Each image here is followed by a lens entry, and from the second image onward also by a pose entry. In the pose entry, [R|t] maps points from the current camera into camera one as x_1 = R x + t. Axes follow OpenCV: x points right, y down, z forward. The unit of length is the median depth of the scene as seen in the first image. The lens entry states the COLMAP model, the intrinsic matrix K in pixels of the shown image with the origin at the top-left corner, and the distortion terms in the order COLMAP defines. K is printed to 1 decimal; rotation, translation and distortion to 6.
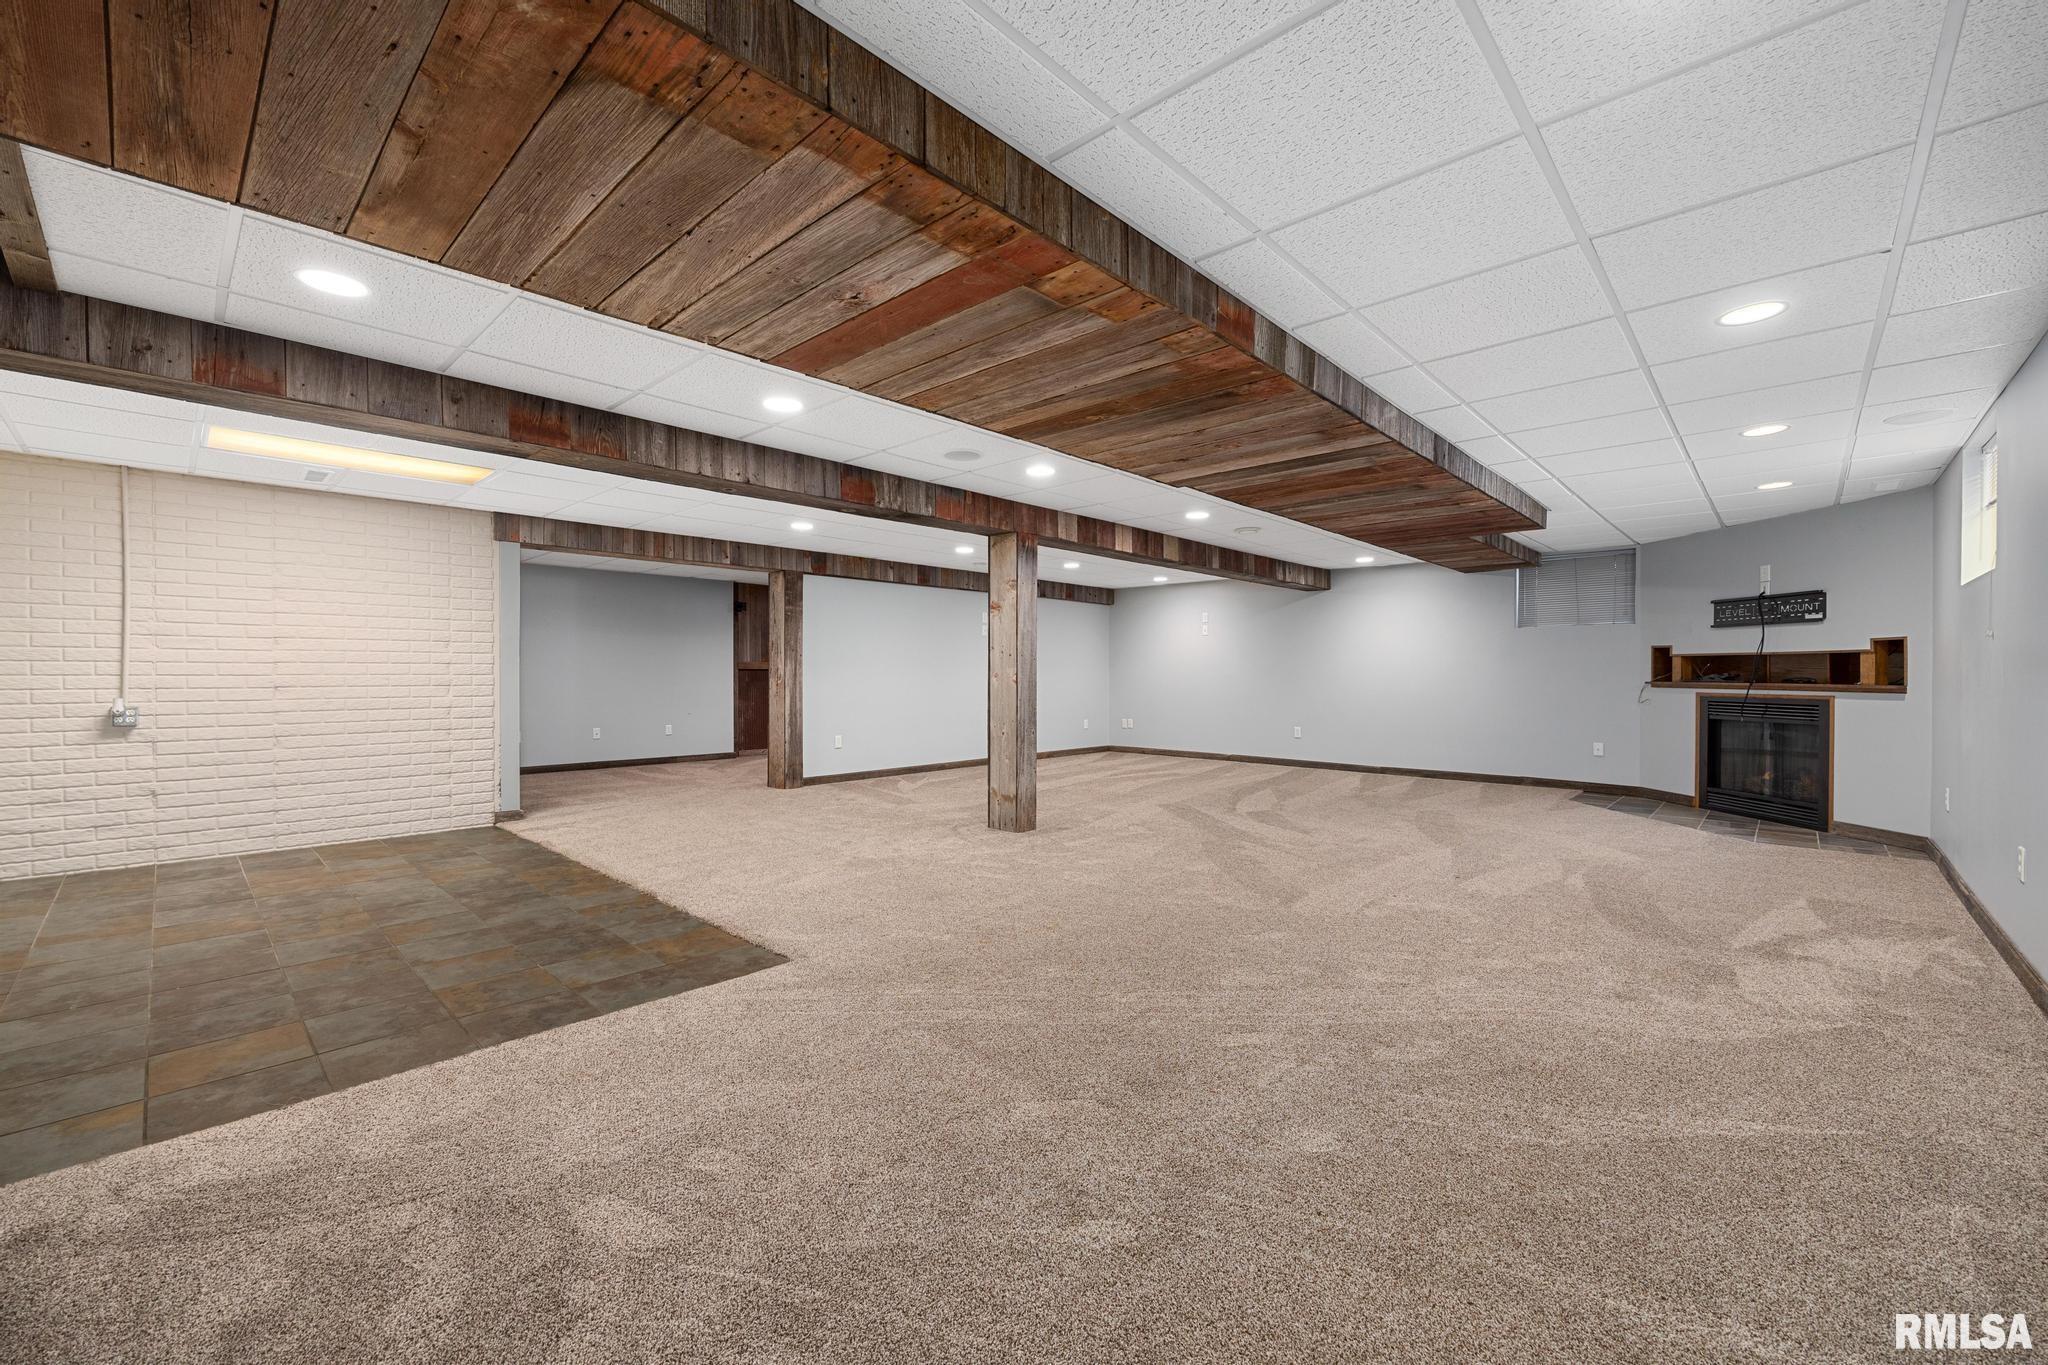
lens RADIAL K [[823.2, 0, 1014.4], [0, 823.2, 677.6], [0, 0, 1]] dist [-0.002199, 0.000242]
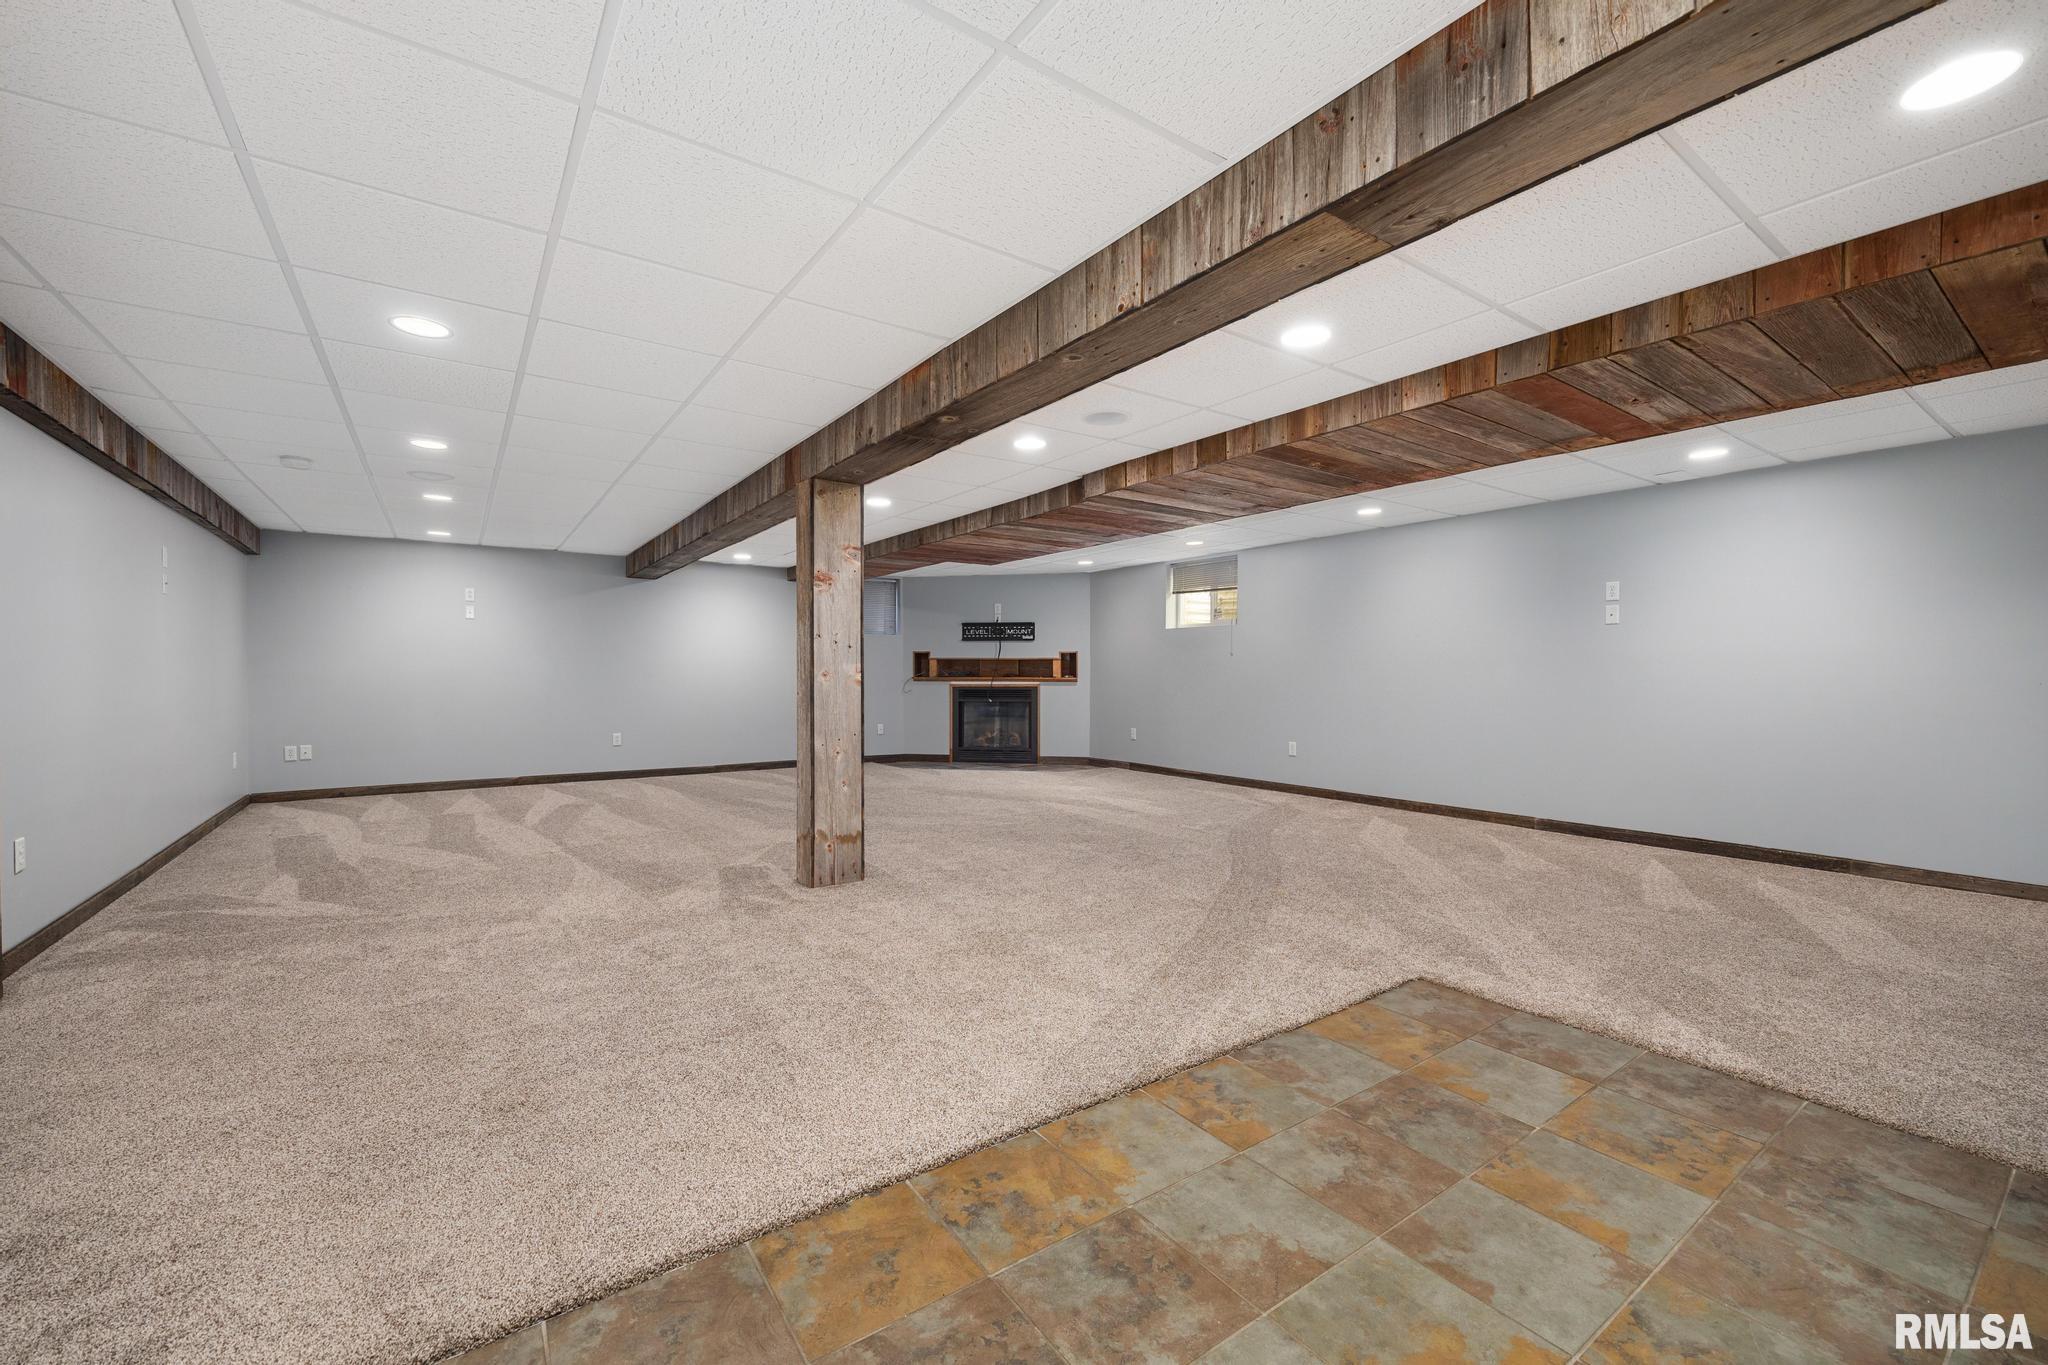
lens RADIAL K [[823.2, 0, 1018.1], [0, 823.2, 679.7], [0, 0, 1]] dist [-0.002199, 0.000242]
pose [[0.193195, -0.009647, 0.981113, -0.738240], [0.005095, 0.999948, 0.008829, -0.002795], [-0.981147, 0.003293, 0.193234, 0.734693]]
